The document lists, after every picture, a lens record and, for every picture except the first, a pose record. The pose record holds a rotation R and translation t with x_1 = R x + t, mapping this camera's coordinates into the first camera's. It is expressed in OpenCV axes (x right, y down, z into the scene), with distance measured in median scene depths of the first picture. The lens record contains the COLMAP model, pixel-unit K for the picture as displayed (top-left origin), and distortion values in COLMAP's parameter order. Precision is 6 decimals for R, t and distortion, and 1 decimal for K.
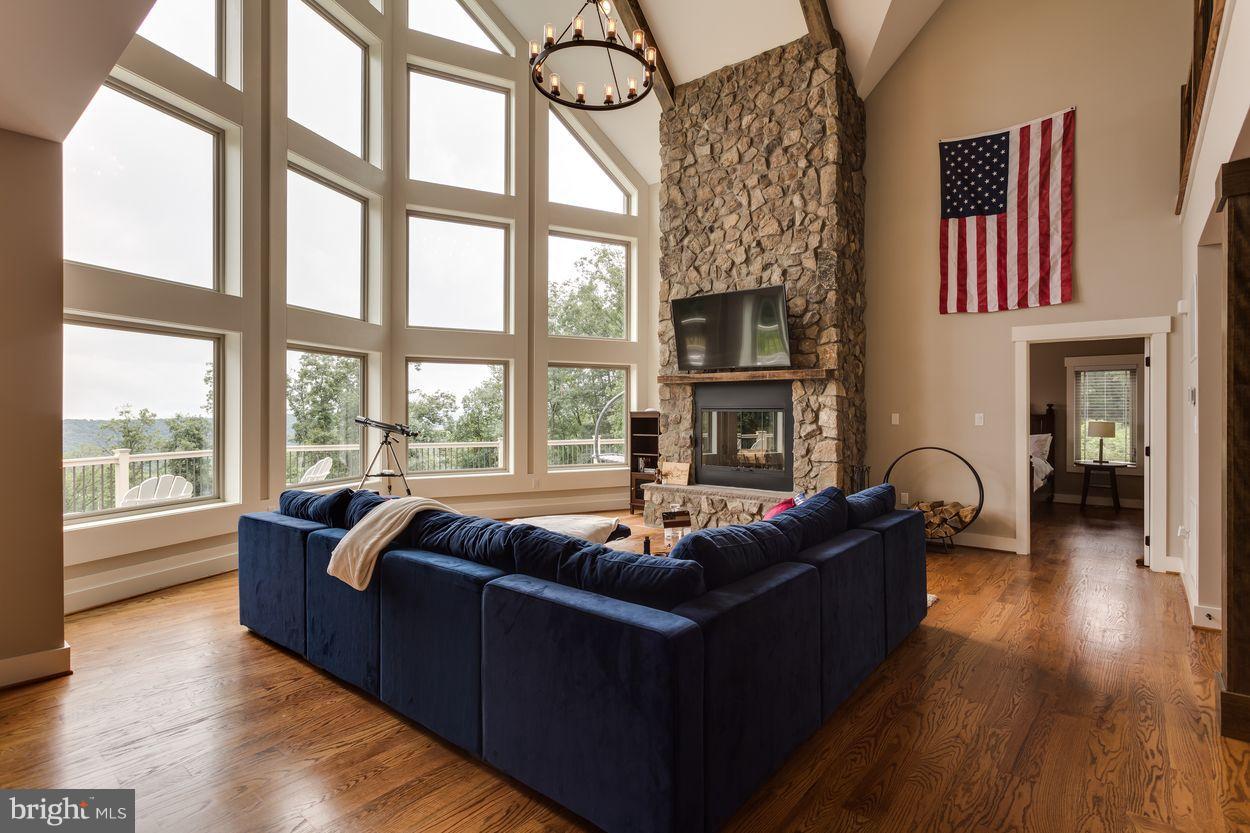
lens RADIAL K [[643.8, 0, 620.6], [0, 643.8, 413.1], [0, 0, 1]] dist [0.000388, 0.000633]
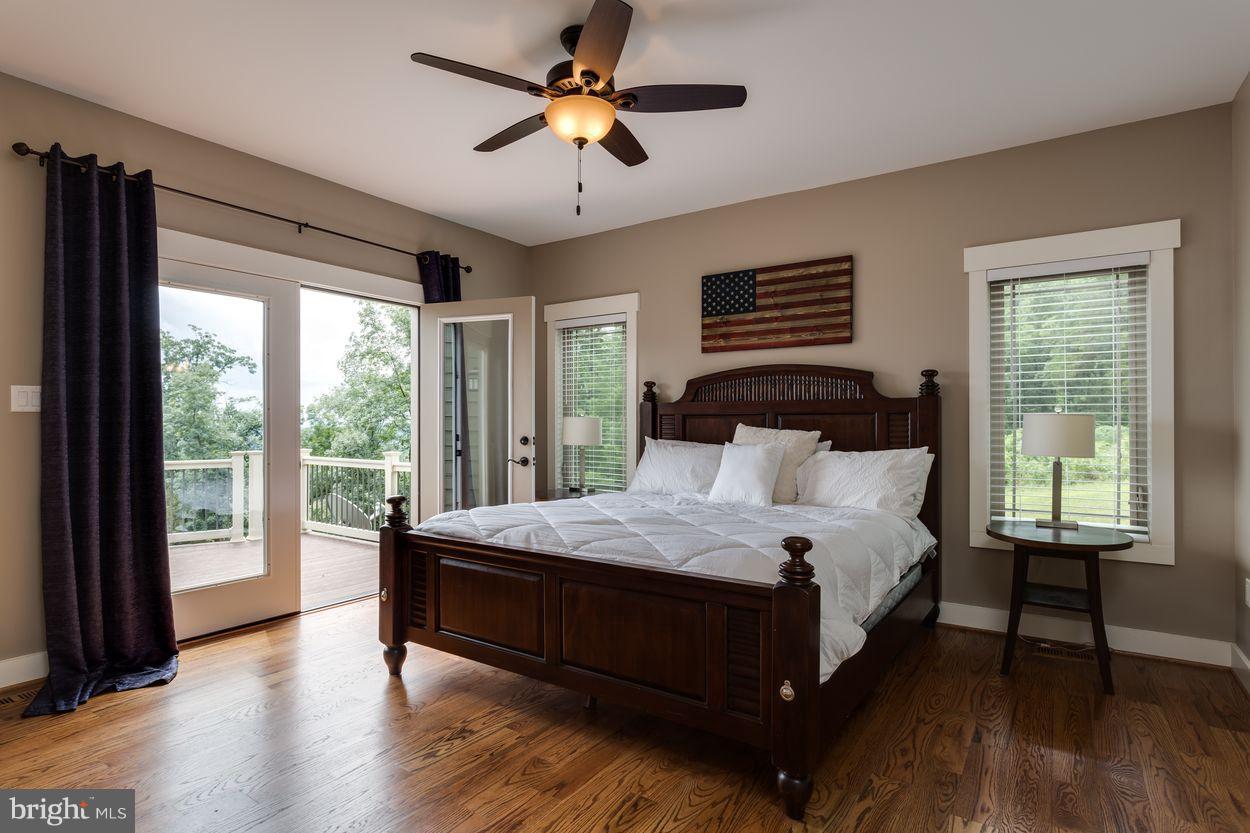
lens RADIAL K [[643.8, 0, 625.2], [0, 643.8, 414.5], [0, 0, 1]] dist [0.000388, 0.000633]
pose [[0.997943, -0.014182, 0.062526, 0.679387], [0.013453, 0.999837, 0.012073, 0.007967], [-0.062687, -0.011207, 0.997970, 0.922628]]
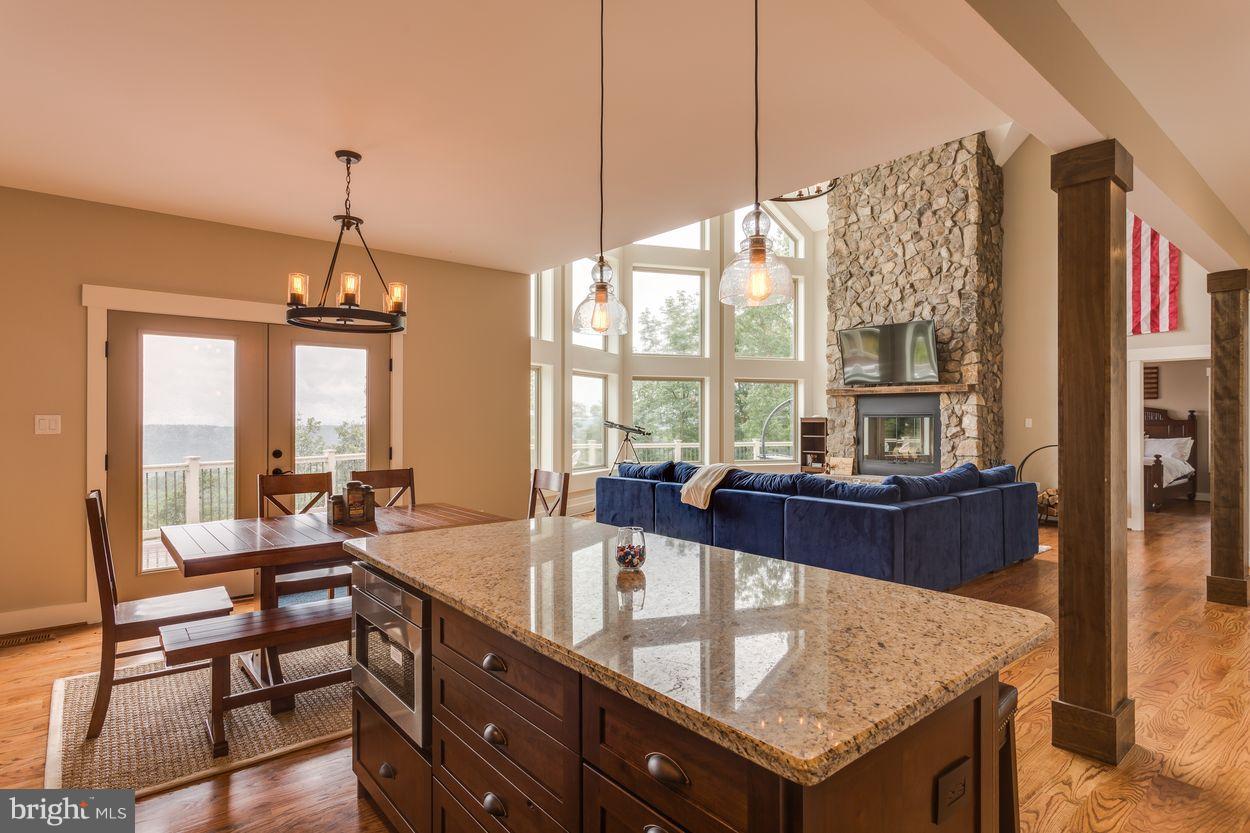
lens RADIAL K [[643.8, 0, 631.8], [0, 643.8, 421.8], [0, 0, 1]] dist [0.000388, 0.000633]
pose [[0.983784, -0.000144, -0.179358, -0.102933], [0.000614, 0.999997, 0.002563, 0.003089], [0.179357, -0.002631, 0.983781, -0.356516]]
